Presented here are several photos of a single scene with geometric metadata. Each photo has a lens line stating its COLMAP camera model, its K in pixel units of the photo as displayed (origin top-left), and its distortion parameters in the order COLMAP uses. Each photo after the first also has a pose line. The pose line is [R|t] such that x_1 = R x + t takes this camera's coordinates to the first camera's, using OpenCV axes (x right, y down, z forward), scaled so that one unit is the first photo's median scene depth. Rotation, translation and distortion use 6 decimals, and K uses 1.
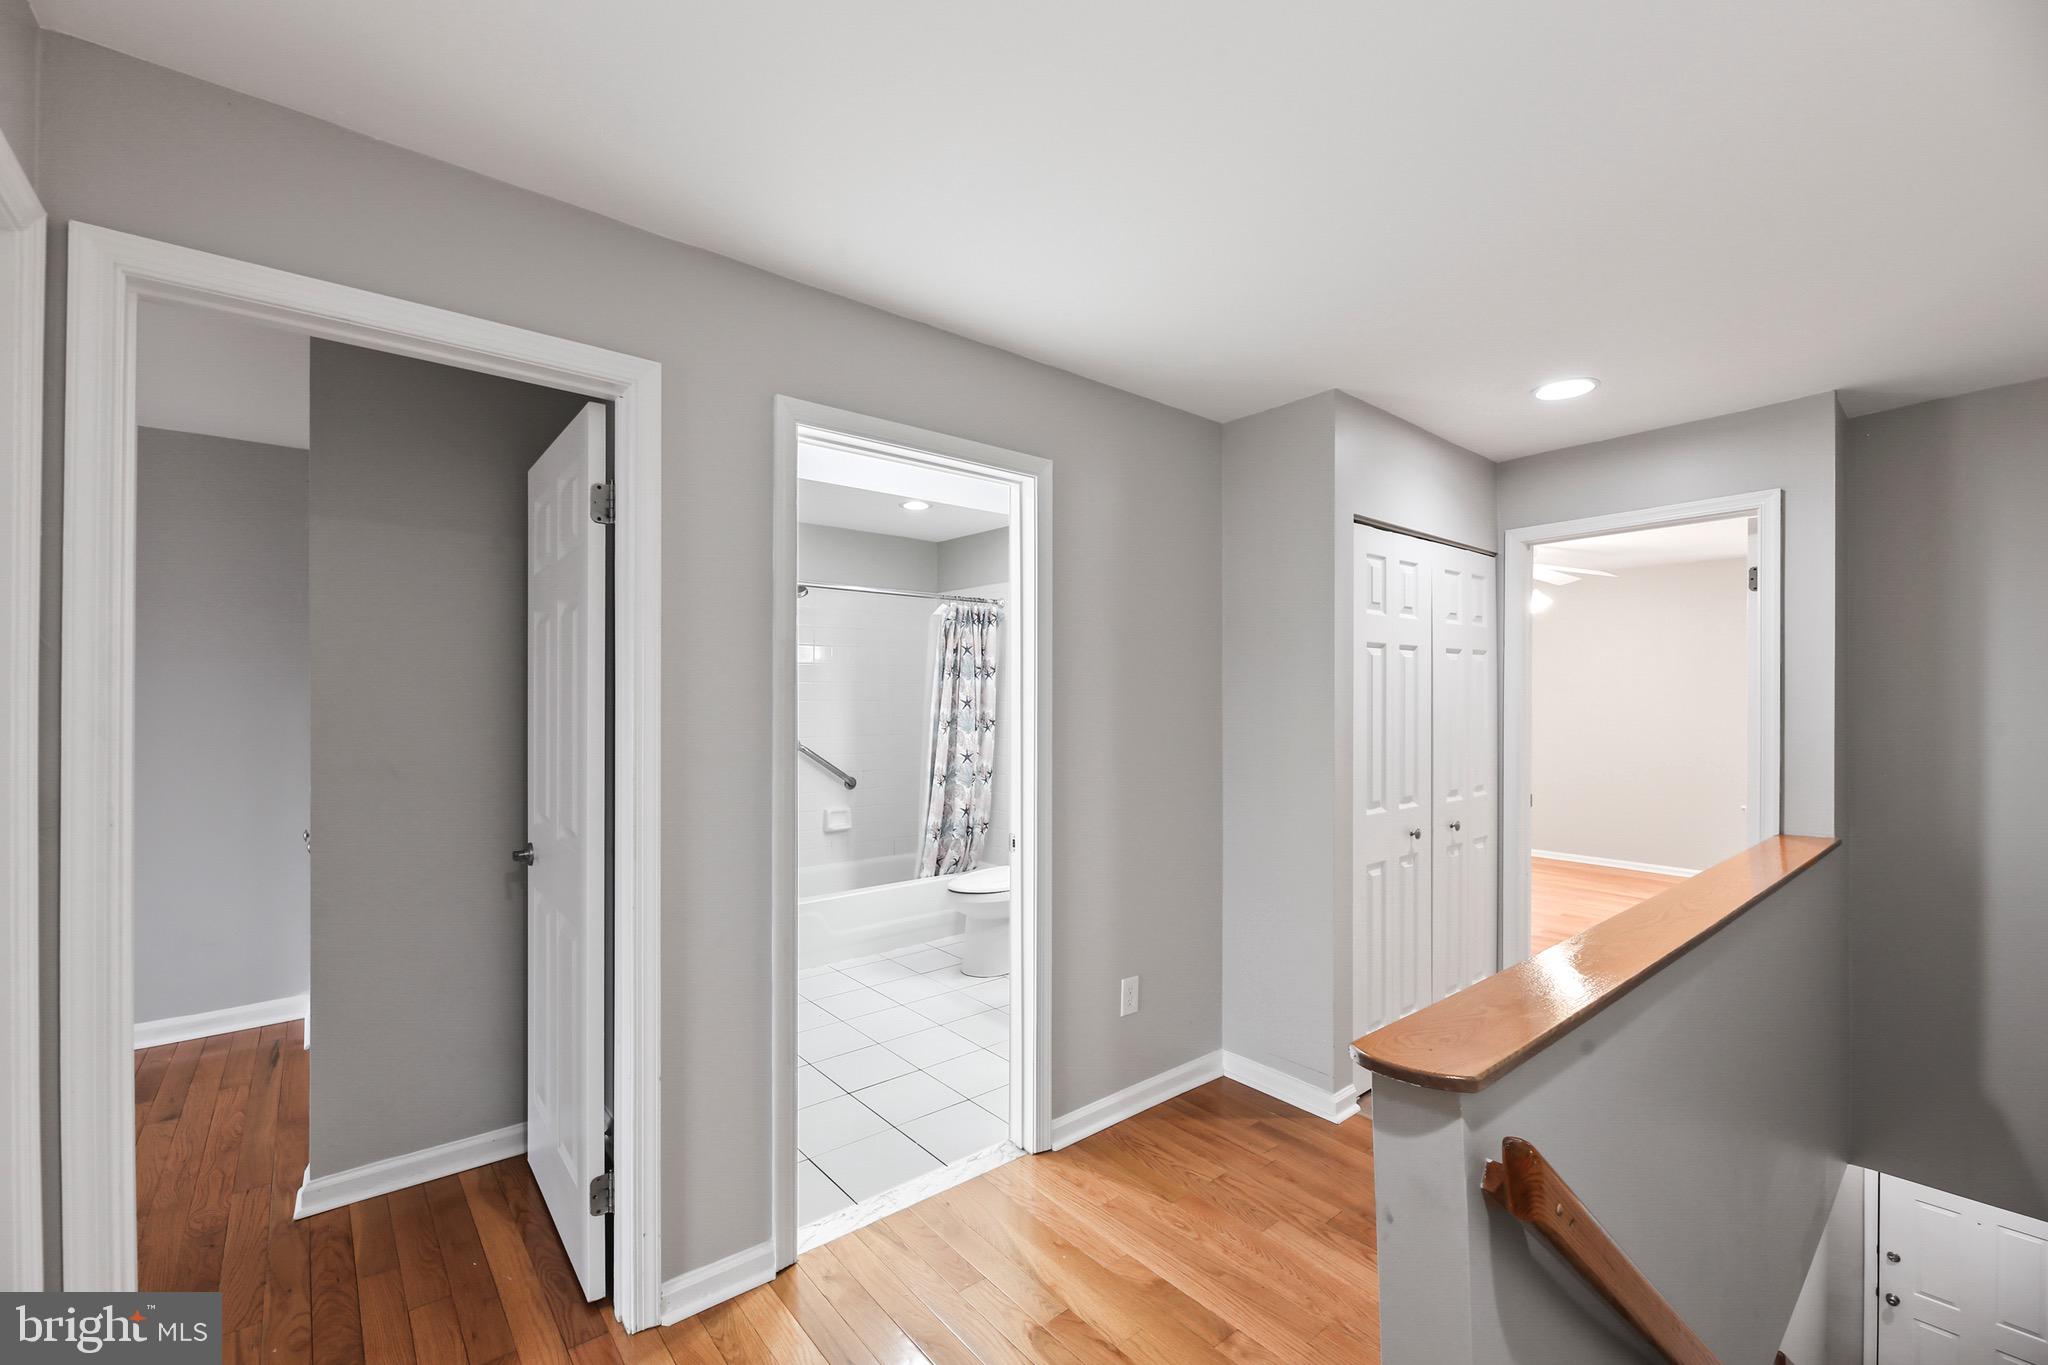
lens RADIAL K [[846.5, 0, 1018.5], [0, 846.5, 689.4], [0, 0, 1]] dist [0.002806, -0.005426]
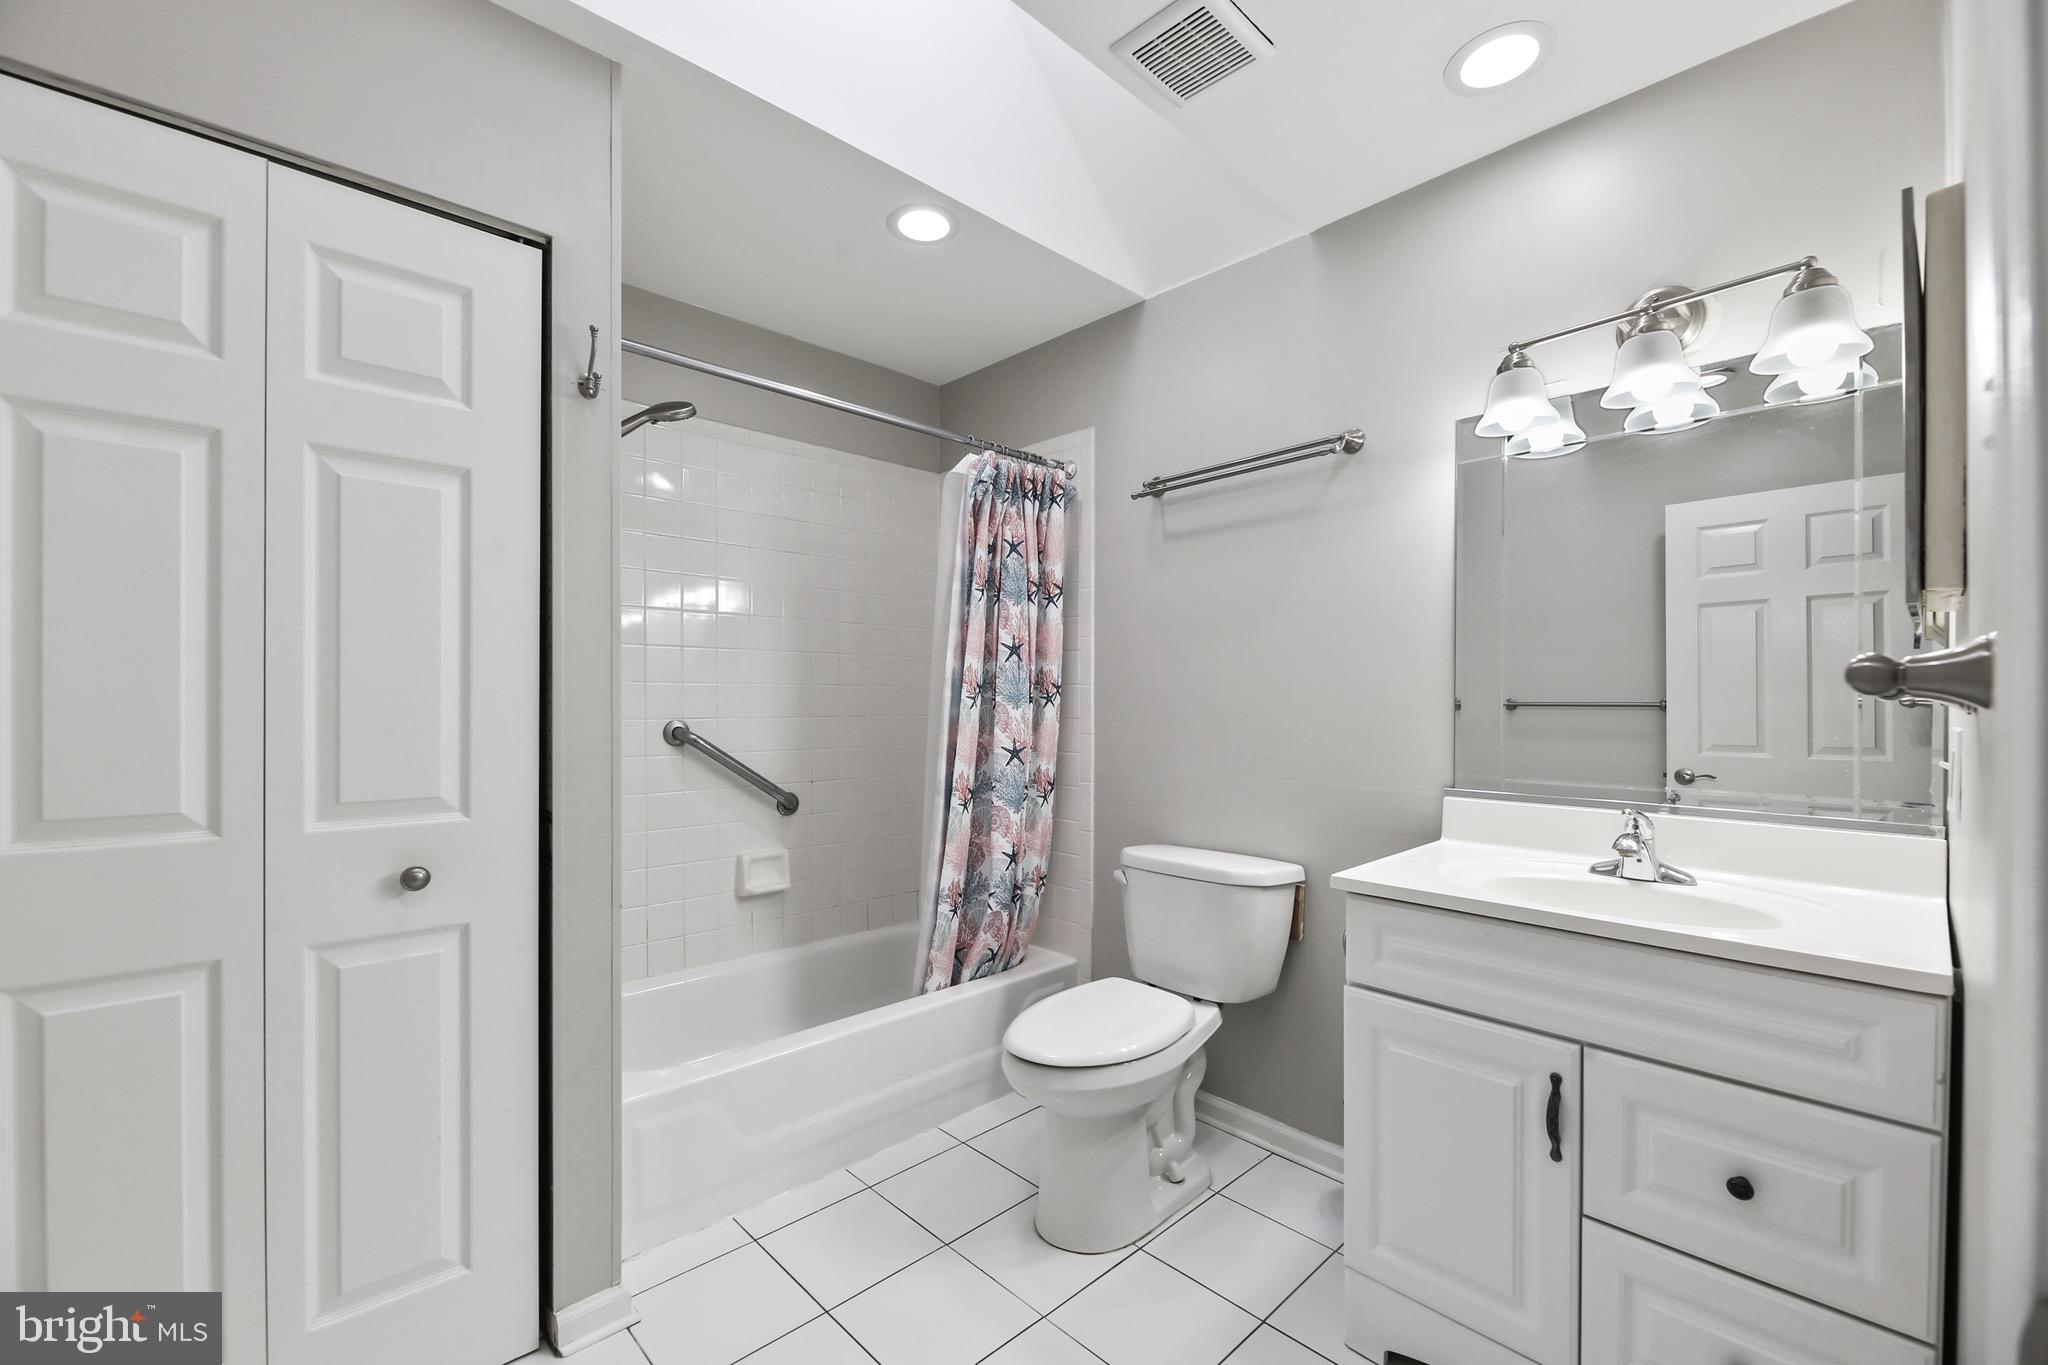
lens RADIAL K [[846.5, 0, 1018.5], [0, 846.5, 689.4], [0, 0, 1]] dist [0.002806, -0.005426]
pose [[0.998246, -0.000691, 0.059196, -0.088967], [0.000941, 0.999991, -0.004189, 0.042813], [-0.059192, 0.004238, 0.998238, 0.480779]]
